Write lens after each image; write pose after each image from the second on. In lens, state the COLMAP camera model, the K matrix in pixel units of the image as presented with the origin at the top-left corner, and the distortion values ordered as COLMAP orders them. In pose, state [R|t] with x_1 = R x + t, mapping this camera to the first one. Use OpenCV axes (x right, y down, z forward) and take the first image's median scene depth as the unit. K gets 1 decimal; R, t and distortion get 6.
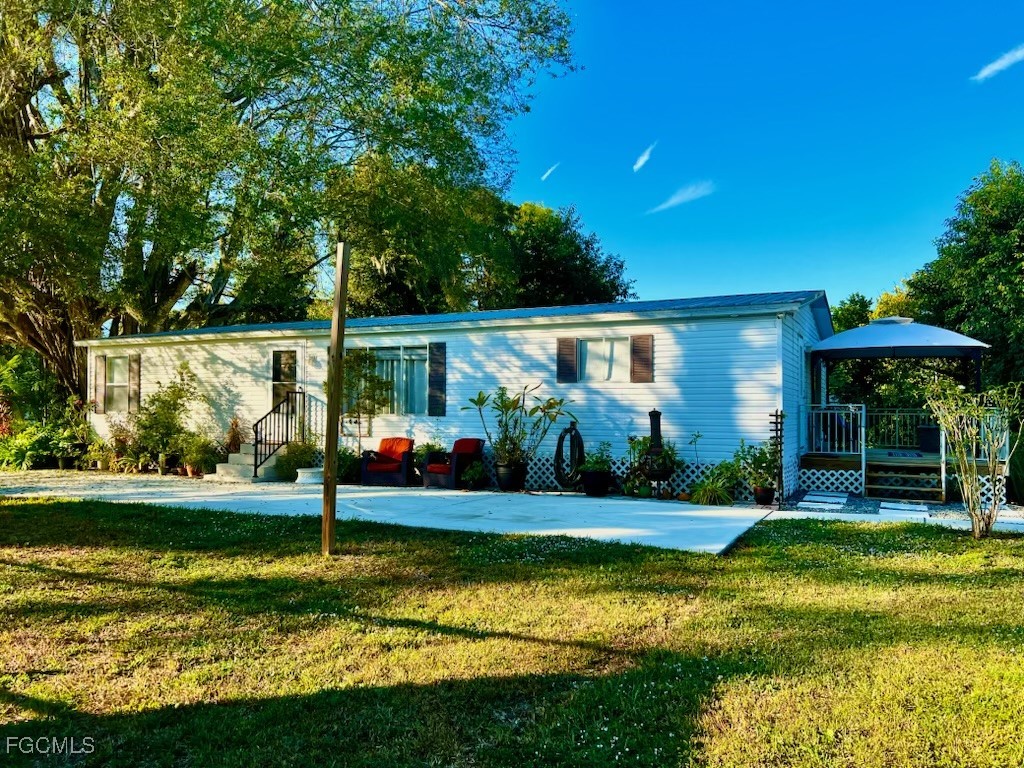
lens RADIAL K [[765.8, 0, 509.0], [0, 765.8, 380.8], [0, 0, 1]] dist [0.047695, -0.034306]
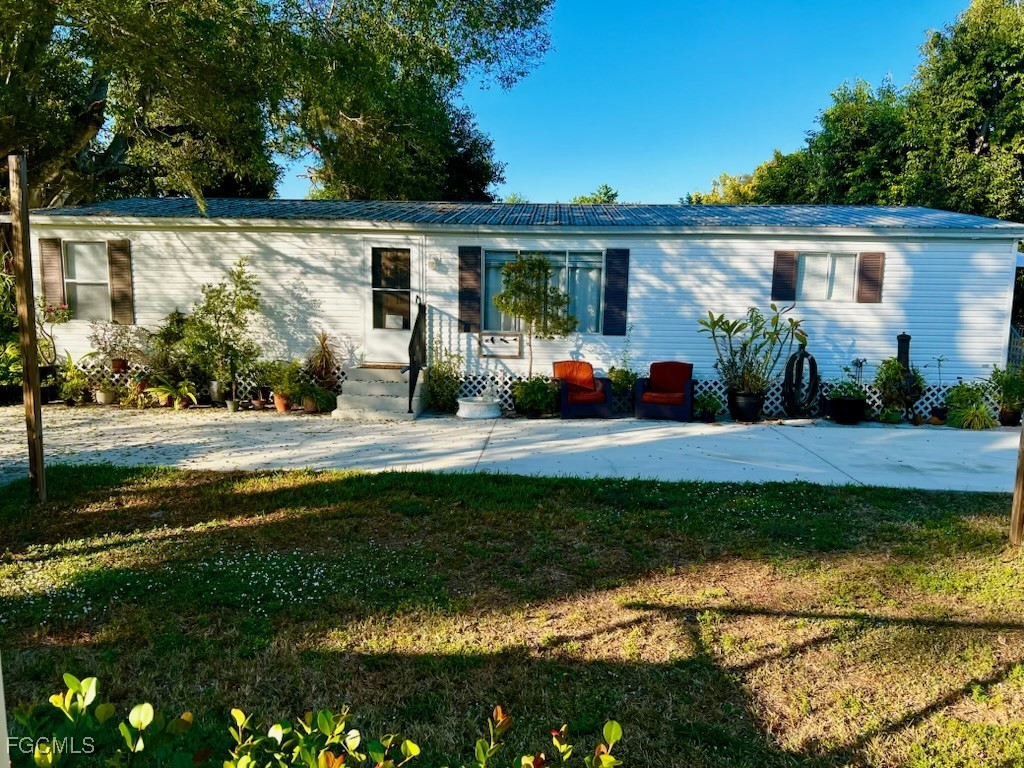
lens RADIAL K [[765.8, 0, 510.1], [0, 765.8, 392.3], [0, 0, 1]] dist [0.047695, -0.034306]
pose [[0.923043, -0.021827, 0.384076, -0.507757], [-0.030929, 0.990947, 0.130646, 0.000188], [-0.383450, -0.132471, 0.914012, 0.229428]]
